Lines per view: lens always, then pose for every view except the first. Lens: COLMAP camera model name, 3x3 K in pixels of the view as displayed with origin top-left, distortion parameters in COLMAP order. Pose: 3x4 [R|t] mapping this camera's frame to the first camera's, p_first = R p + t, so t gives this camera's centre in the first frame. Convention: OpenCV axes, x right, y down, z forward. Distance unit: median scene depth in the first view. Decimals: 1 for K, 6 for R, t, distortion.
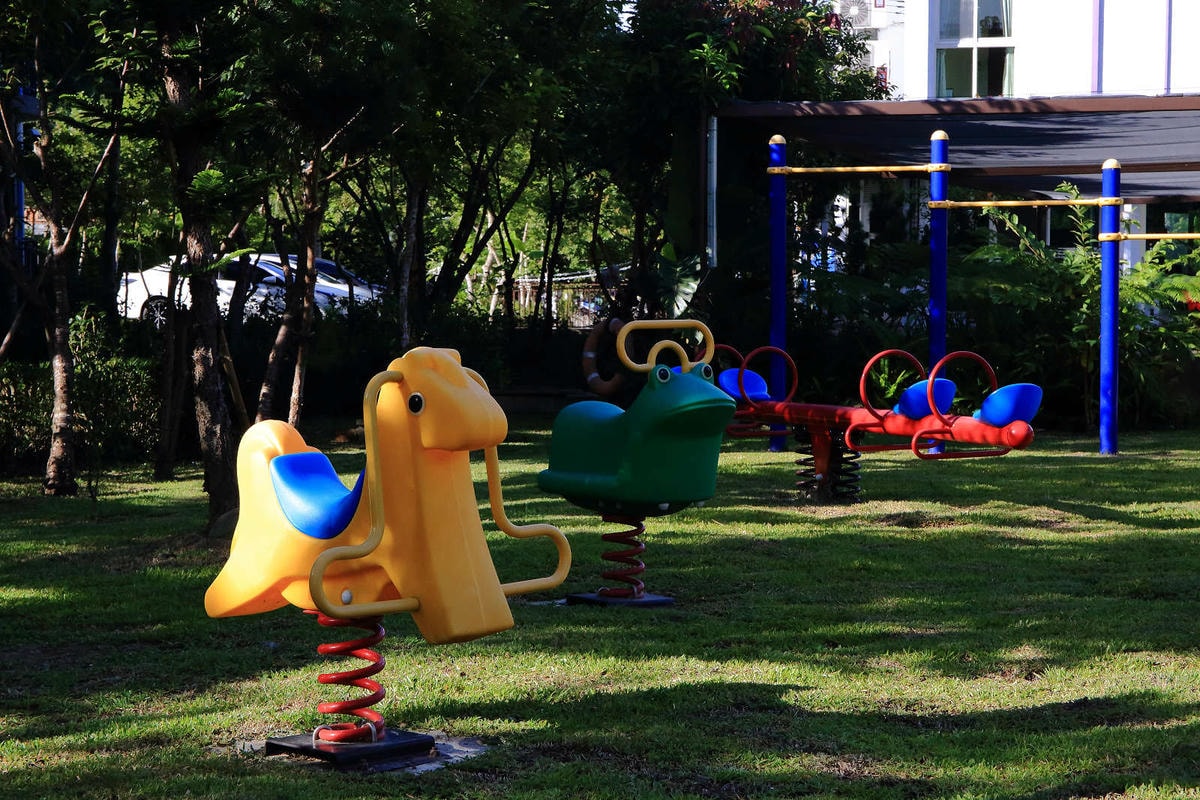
lens RADIAL K [[2245.7, 0, 595.9], [0, 2245.7, 407.6], [0, 0, 1]] dist [0.131910, 0.000000]
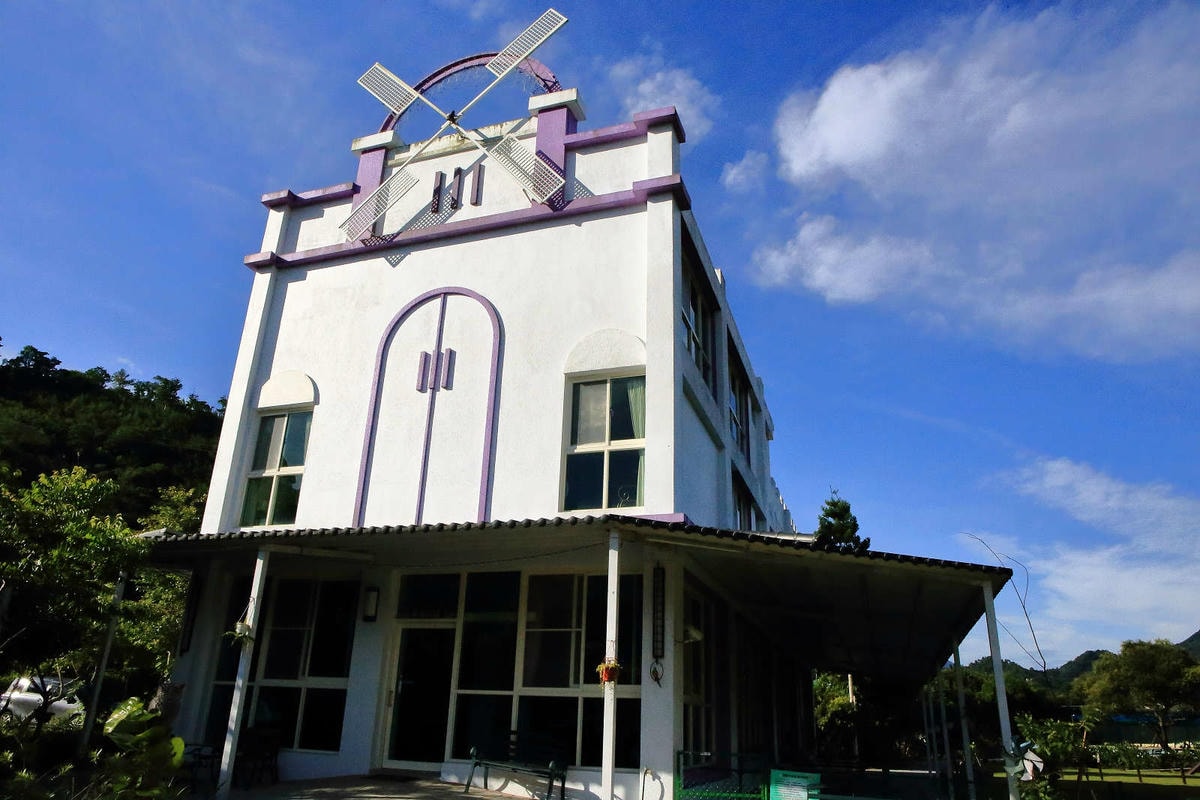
lens RADIAL K [[758.5, 0, 590.9], [0, 758.5, 411.1], [0, 0, 1]] dist [-0.001876, -0.005465]
pose [[0.980876, -0.033357, -0.191754, 0.378714], [-0.051029, 0.906669, -0.418746, -0.047315], [0.187825, 0.420523, 0.887627, 0.703896]]
